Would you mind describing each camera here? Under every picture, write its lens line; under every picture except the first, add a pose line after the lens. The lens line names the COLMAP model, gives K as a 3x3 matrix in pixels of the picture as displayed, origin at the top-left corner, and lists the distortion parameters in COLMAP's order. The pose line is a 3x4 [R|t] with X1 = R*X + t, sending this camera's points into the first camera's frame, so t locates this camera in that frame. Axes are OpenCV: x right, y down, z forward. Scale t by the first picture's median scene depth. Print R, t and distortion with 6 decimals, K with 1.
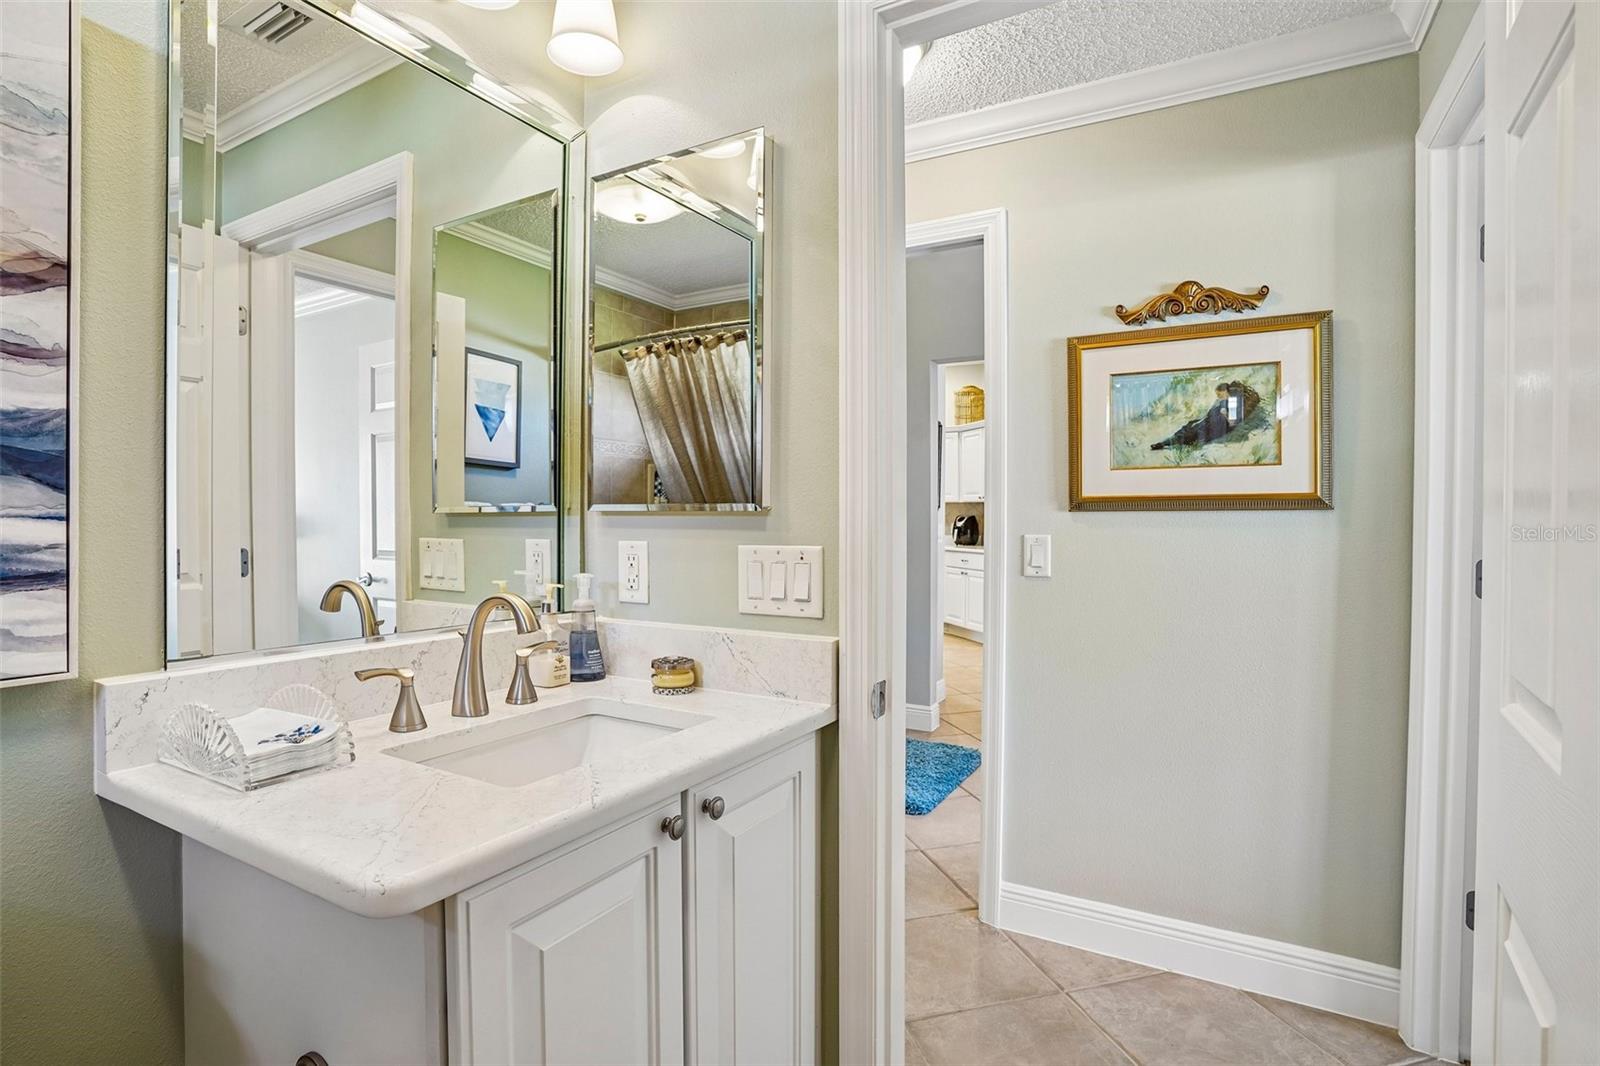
lens RADIAL K [[786.8, 0, 800.0], [0, 786.8, 533.0], [0, 0, 1]] dist [-0.083969, 0.038031]
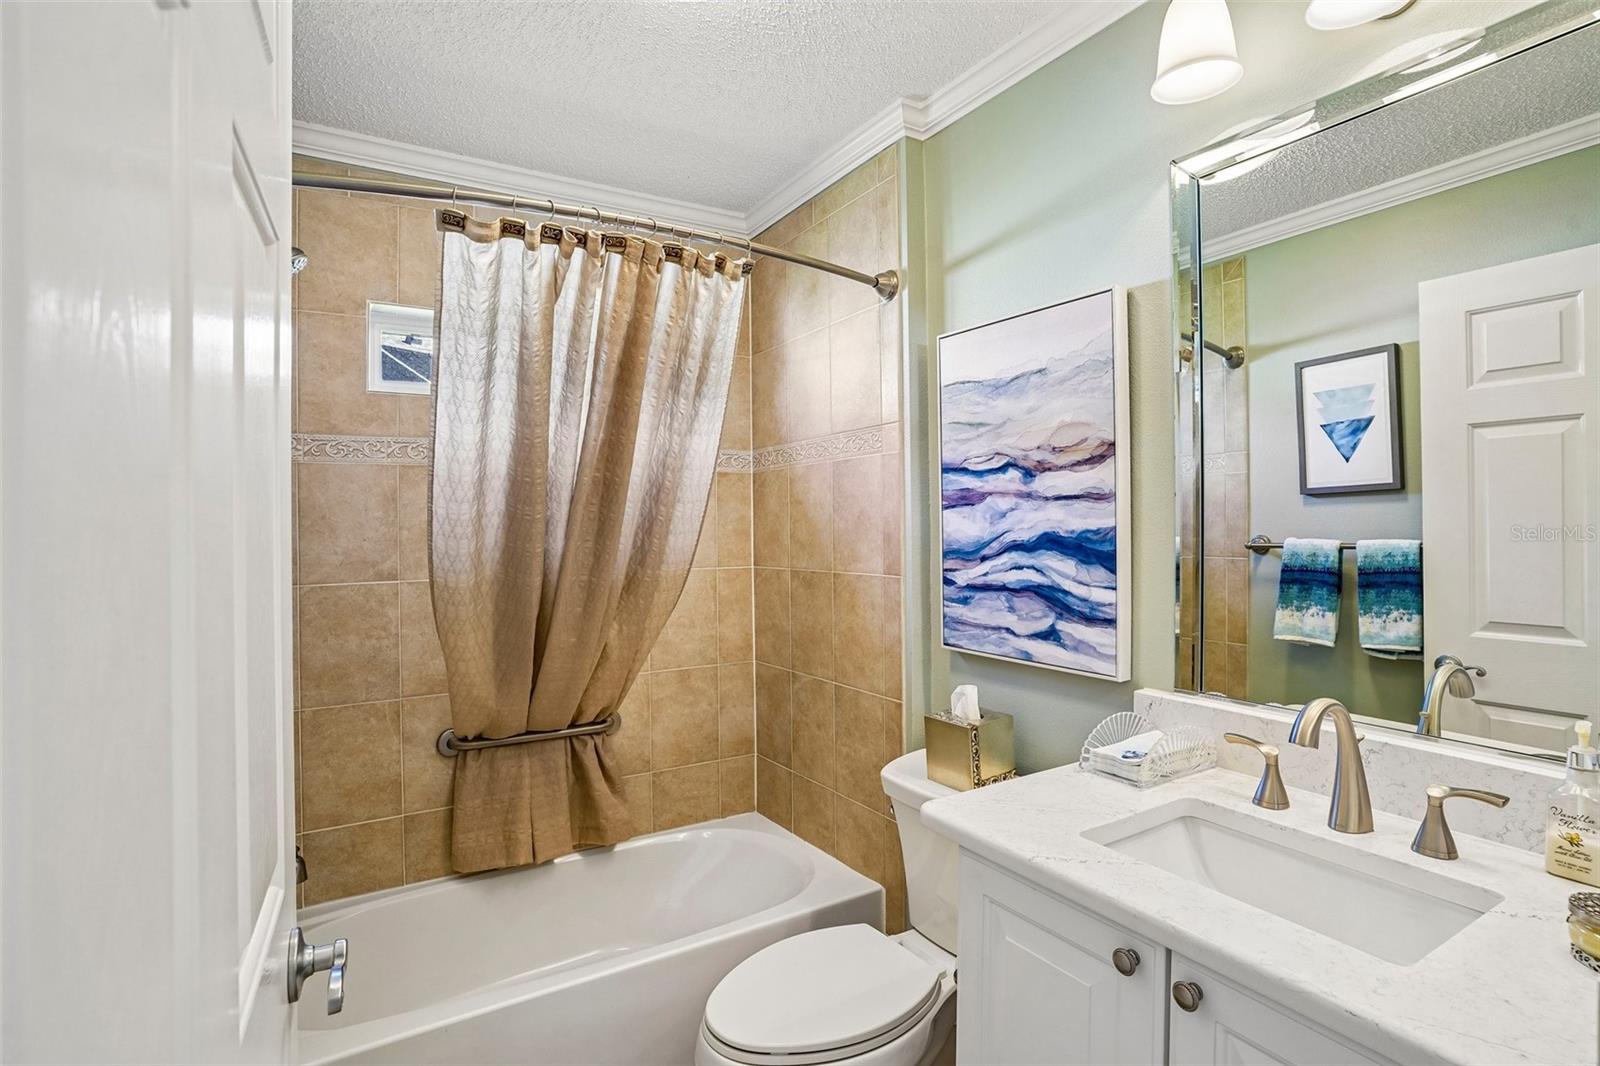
lens RADIAL K [[786.8, 0, 800.0], [0, 786.8, 533.0], [0, 0, 1]] dist [-0.083969, 0.038031]
pose [[-0.482765, 0.014177, -0.875635, 0.949111], [-0.008112, 0.999754, 0.020659, -0.180831], [0.875712, 0.017077, -0.482531, 1.234839]]
